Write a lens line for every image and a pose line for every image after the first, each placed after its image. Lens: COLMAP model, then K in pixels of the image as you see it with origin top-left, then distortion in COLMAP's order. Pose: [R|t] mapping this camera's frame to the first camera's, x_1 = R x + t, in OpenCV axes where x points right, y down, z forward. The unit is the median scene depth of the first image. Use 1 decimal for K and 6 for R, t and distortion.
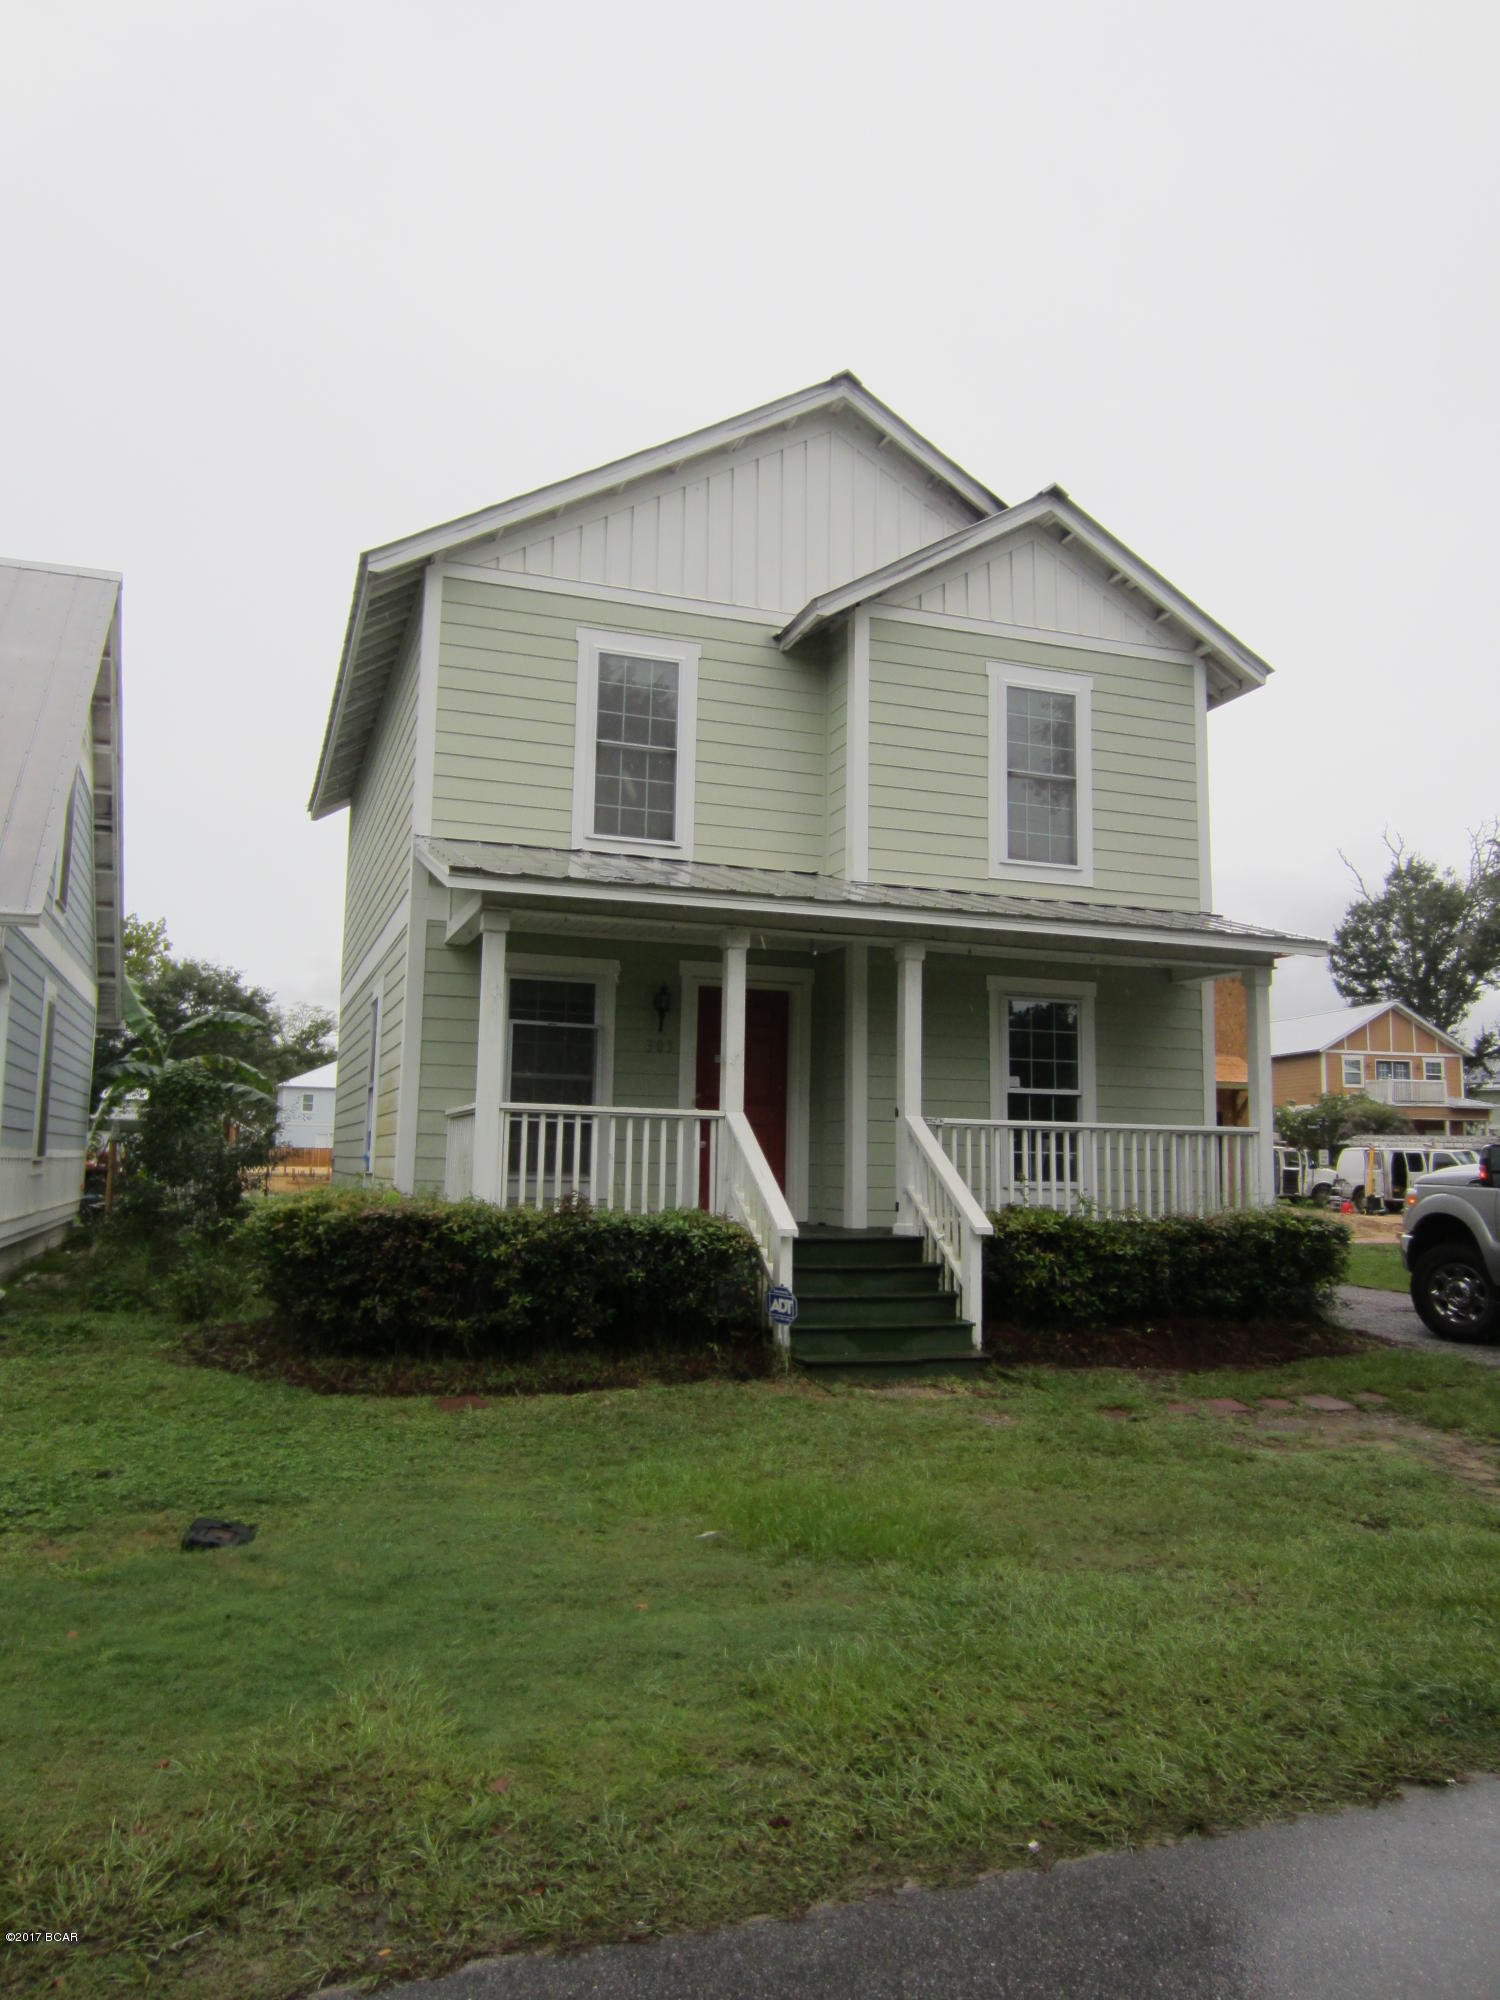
lens RADIAL K [[1433.9, 0, 750.0], [0, 1433.9, 1000.0], [0, 0, 1]] dist [-0.016556, 0.006639]
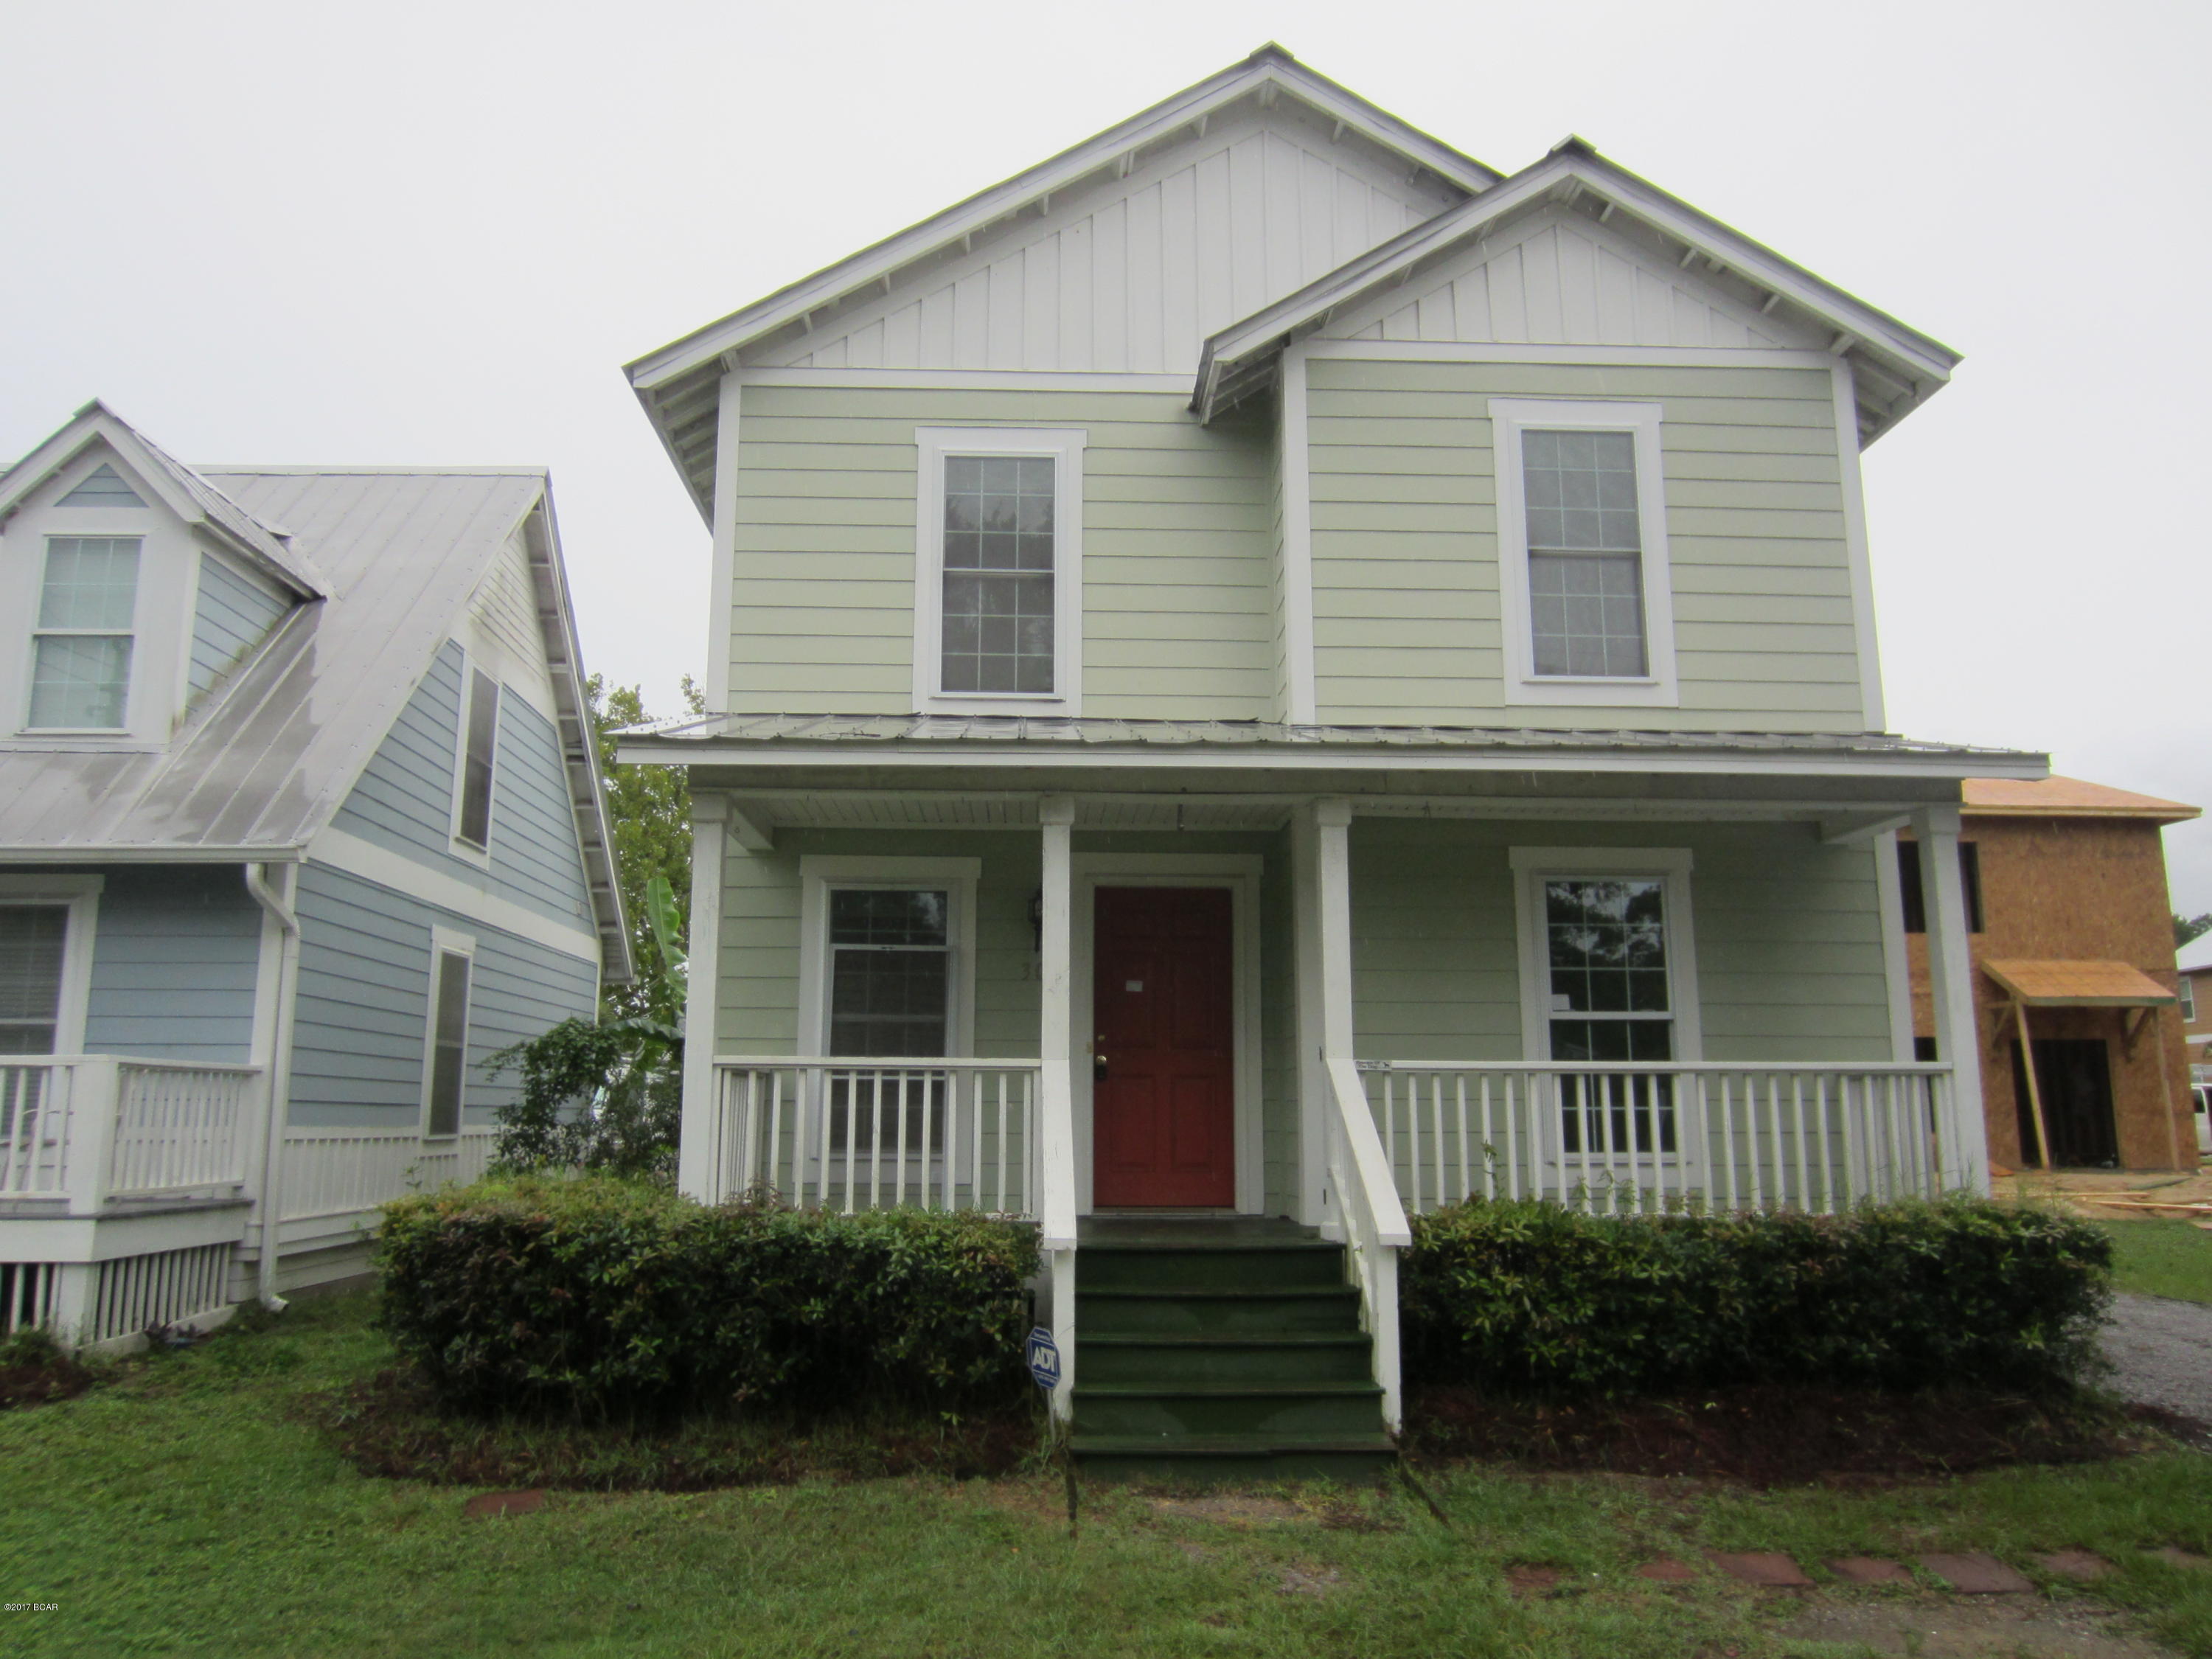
lens RADIAL K [[1585.8, 0, 1098.5], [0, 1585.8, 836.9], [0, 0, 1]] dist [-0.016556, 0.006639]
pose [[0.956858, -0.067358, -0.282642, 0.194488], [0.048591, 0.996155, -0.072898, 0.023557], [0.286466, 0.056019, 0.956451, 0.229115]]
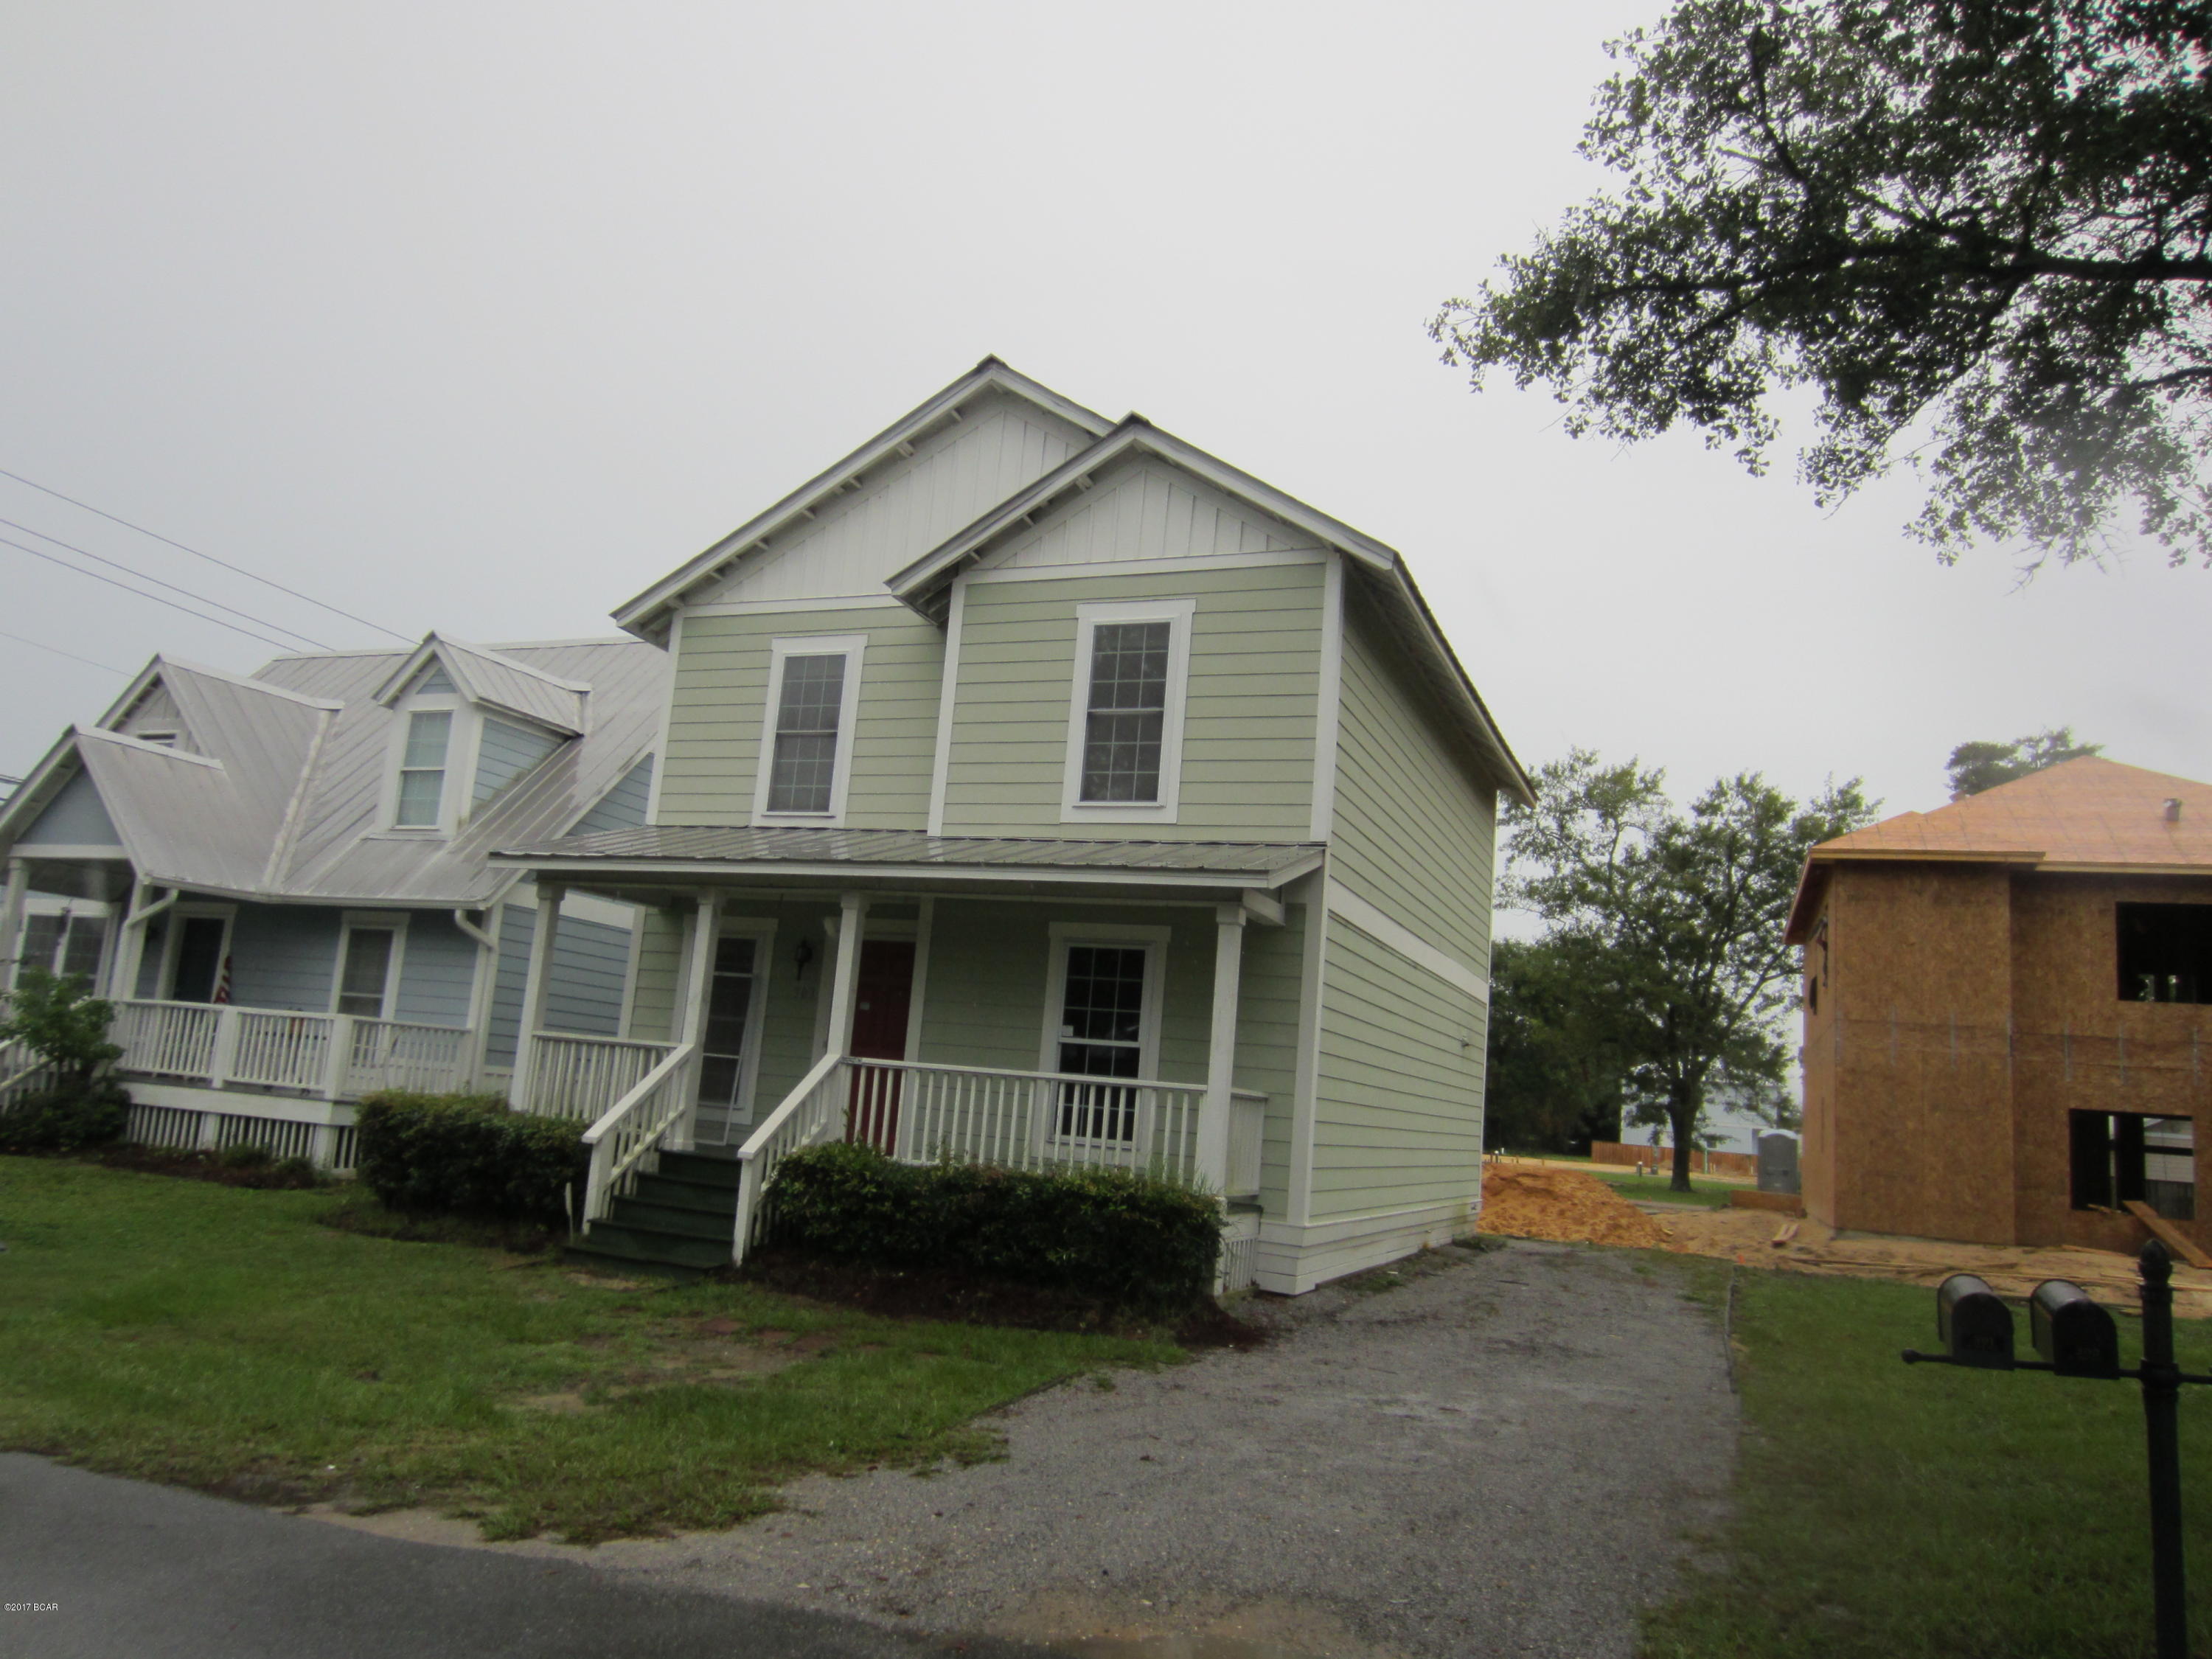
lens RADIAL K [[1573.9, 0, 1065.0], [0, 1573.9, 840.9], [0, 0, 1]] dist [0.010202, 0.002880]
pose [[0.739557, -0.065673, -0.669883, 0.911241], [0.003356, 0.995576, -0.093898, 0.029235], [0.673086, 0.067194, 0.736505, 0.212261]]
